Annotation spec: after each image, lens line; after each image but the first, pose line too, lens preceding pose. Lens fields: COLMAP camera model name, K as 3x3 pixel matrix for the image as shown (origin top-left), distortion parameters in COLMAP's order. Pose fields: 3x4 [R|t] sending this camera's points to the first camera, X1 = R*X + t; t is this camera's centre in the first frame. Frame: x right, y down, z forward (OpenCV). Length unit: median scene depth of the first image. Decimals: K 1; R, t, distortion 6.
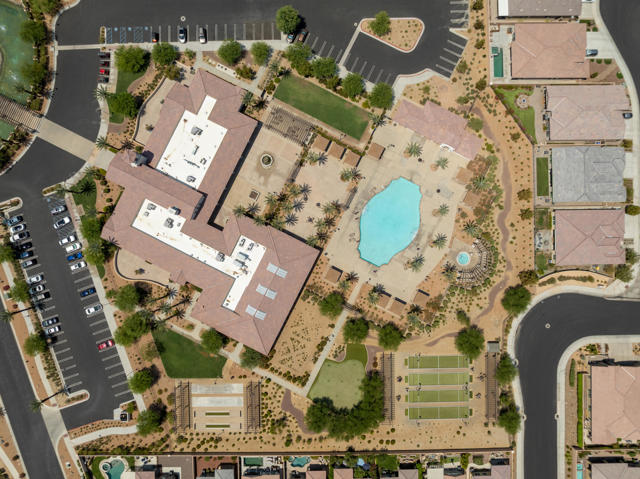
lens RADIAL K [[448.7, 0, 320.0], [0, 448.7, 239.5], [0, 0, 1]] dist [-0.044760, 0.001223]
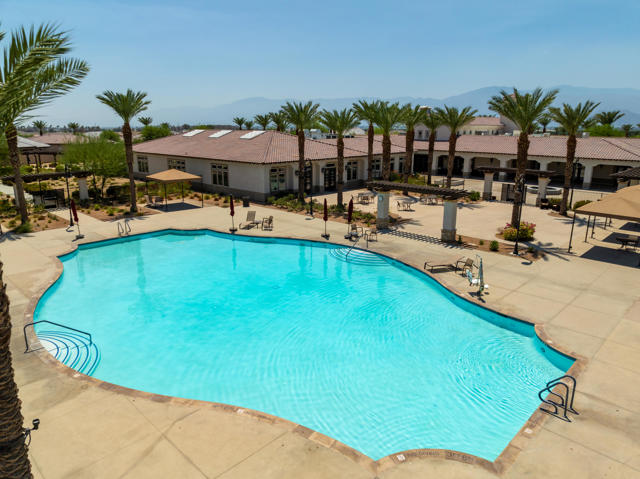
lens RADIAL K [[448.7, 0, 320.0], [0, 448.7, 239.5], [0, 0, 1]] dist [-0.044760, 0.001223]
pose [[-0.300345, 0.244184, -0.922045, 0.291031], [-0.953828, -0.074829, 0.290882, -0.109114], [0.002033, 0.966838, 0.255384, 0.944073]]
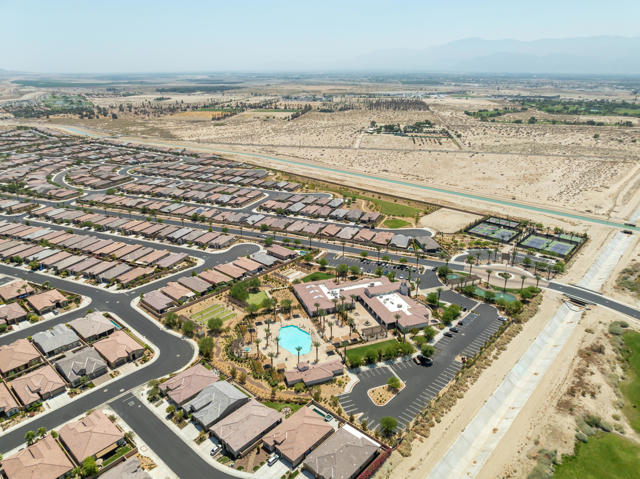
lens RADIAL K [[448.7, 0, 320.0], [0, 448.7, 239.5], [0, 0, 1]] dist [-0.044760, 0.001223]
pose [[-0.675320, 0.263015, -0.689032, 1.177729], [-0.737509, -0.246786, 0.628630, -1.100806], [-0.004705, 0.932695, 0.360636, 0.024677]]
